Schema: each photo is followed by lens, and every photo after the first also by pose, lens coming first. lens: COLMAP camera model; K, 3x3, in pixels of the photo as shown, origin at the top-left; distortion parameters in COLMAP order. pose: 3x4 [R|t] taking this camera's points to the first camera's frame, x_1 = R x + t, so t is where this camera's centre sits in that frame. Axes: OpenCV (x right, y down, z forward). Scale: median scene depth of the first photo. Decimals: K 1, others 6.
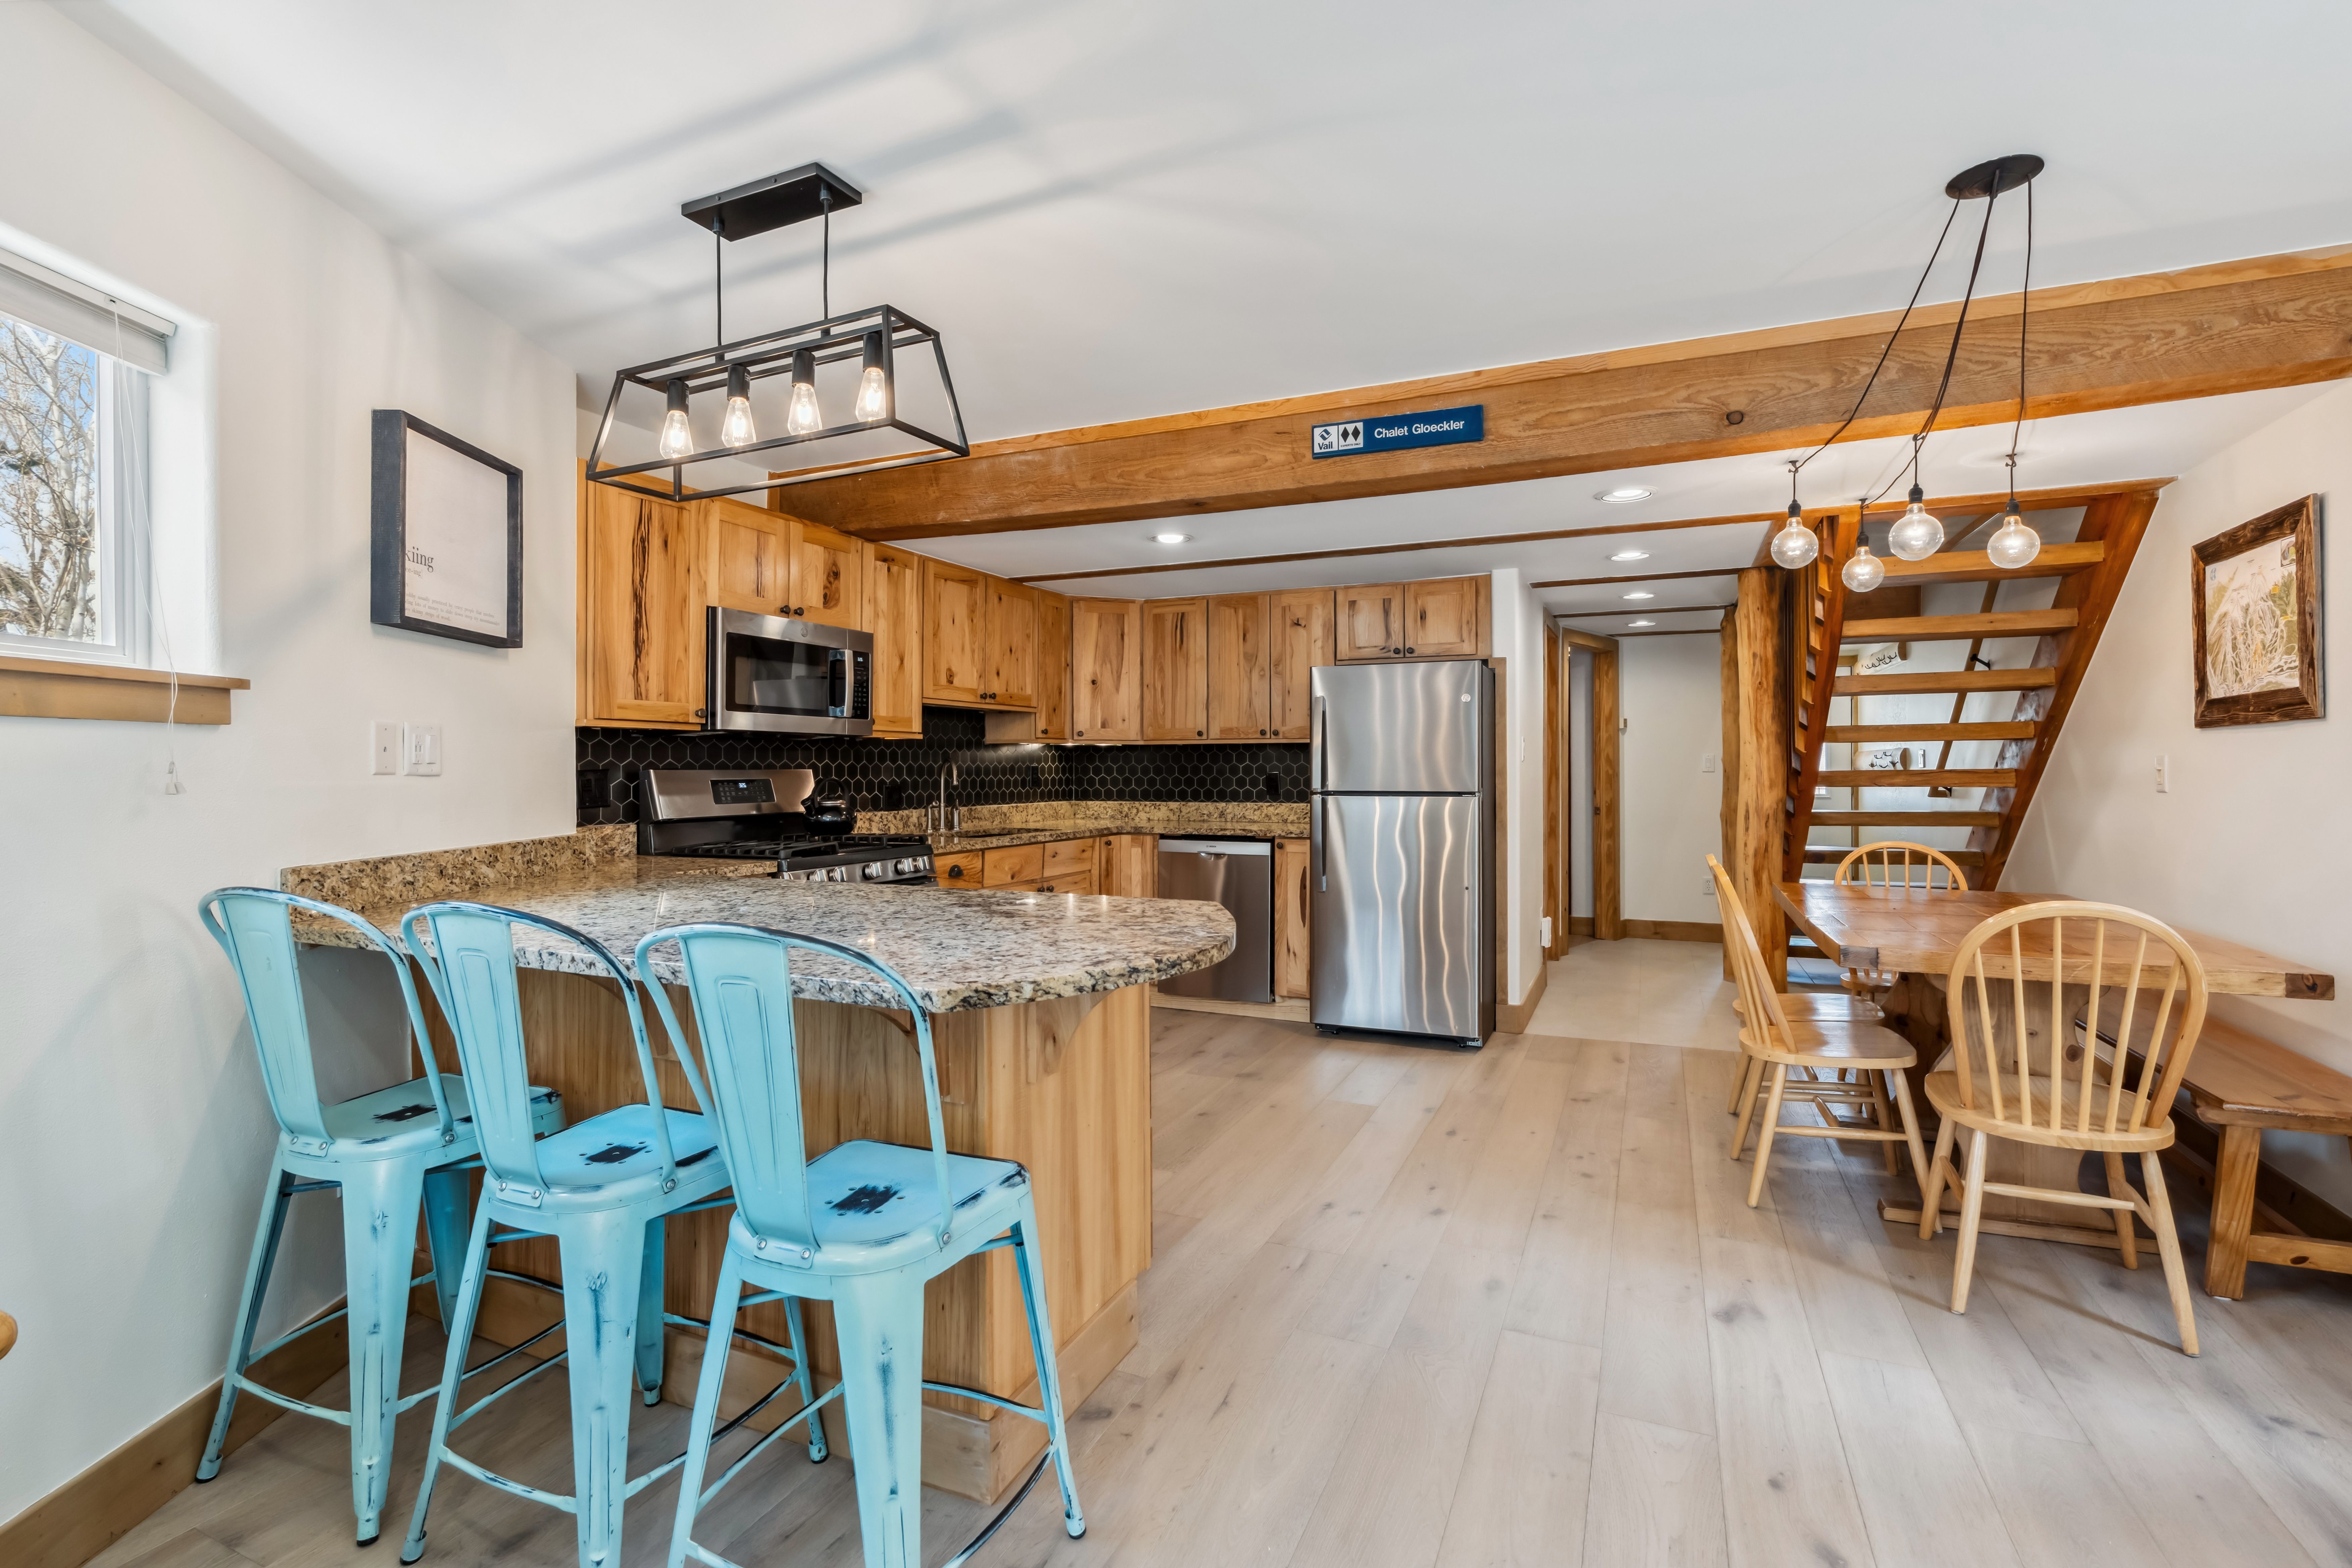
lens RADIAL K [[1069.3, 0, 1176.4], [0, 1069.3, 769.4], [0, 0, 1]] dist [-0.015449, 0.006625]
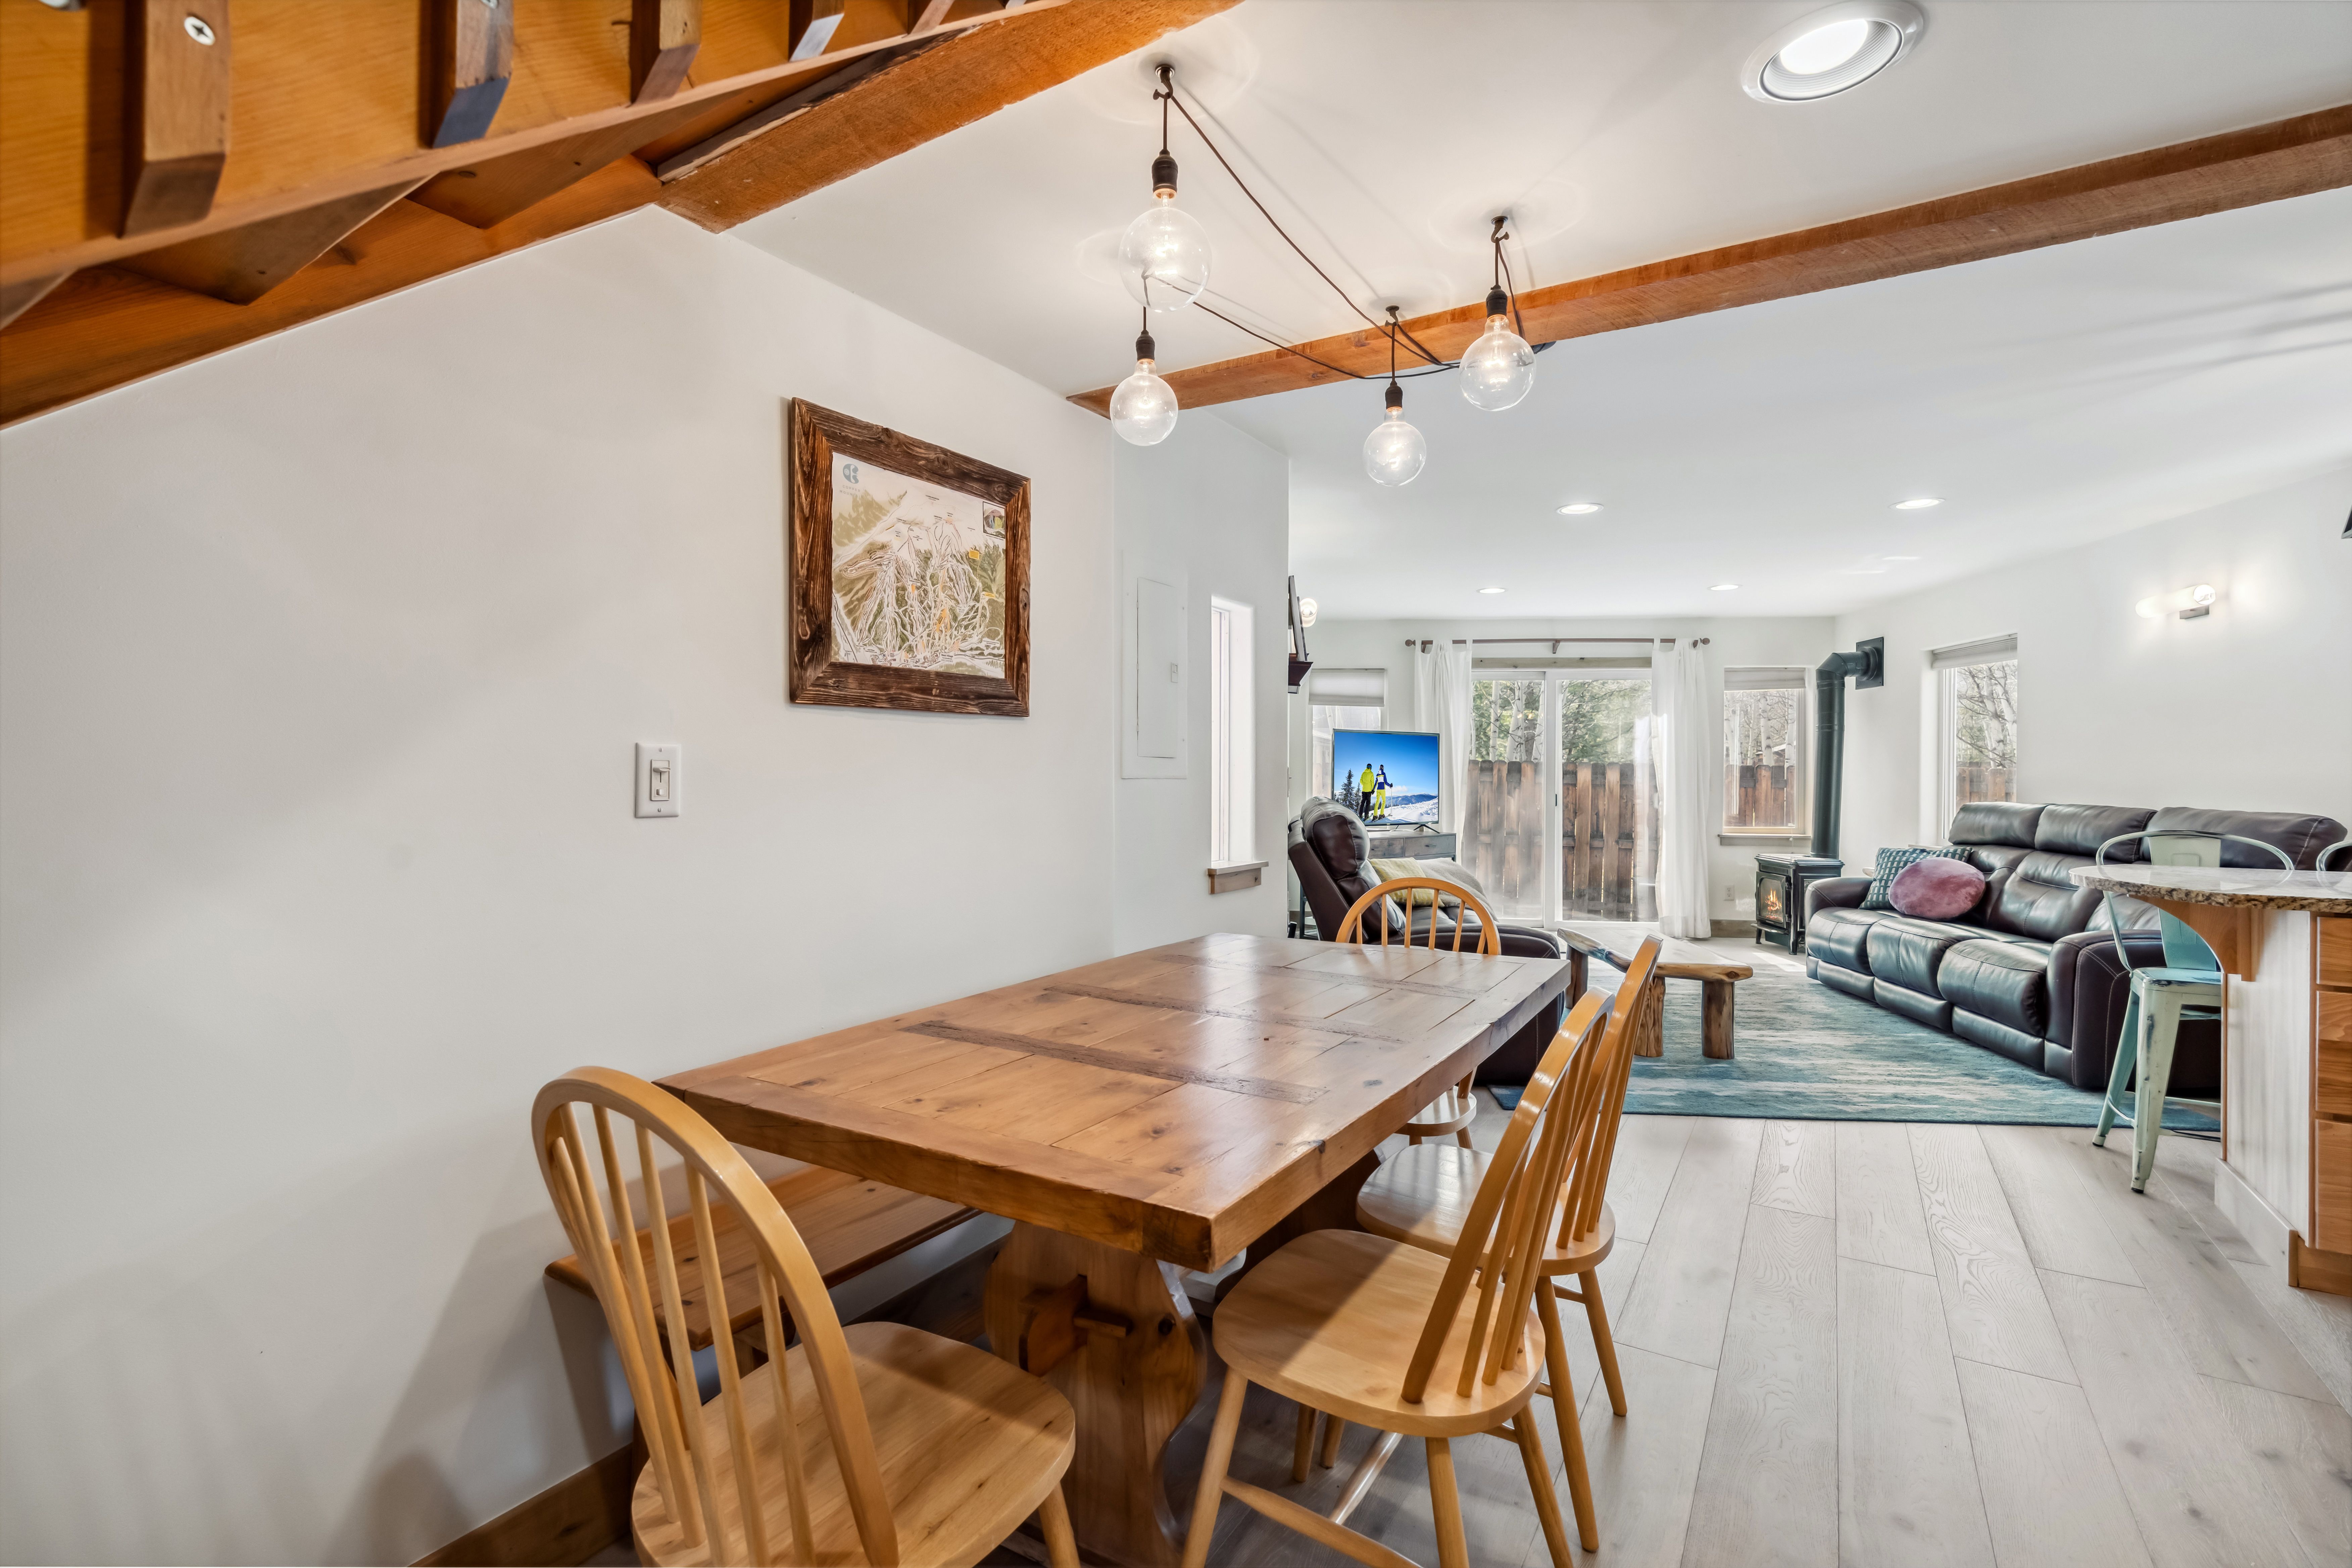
lens RADIAL K [[1069.3, 0, 1180.6], [0, 1069.3, 781.3], [0, 0, 1]] dist [-0.015449, 0.006625]
pose [[-0.990608, 0.001787, 0.136722, 0.614345], [0.002704, 0.999975, 0.006519, 0.002179], [-0.136707, 0.006827, -0.990588, 1.453461]]
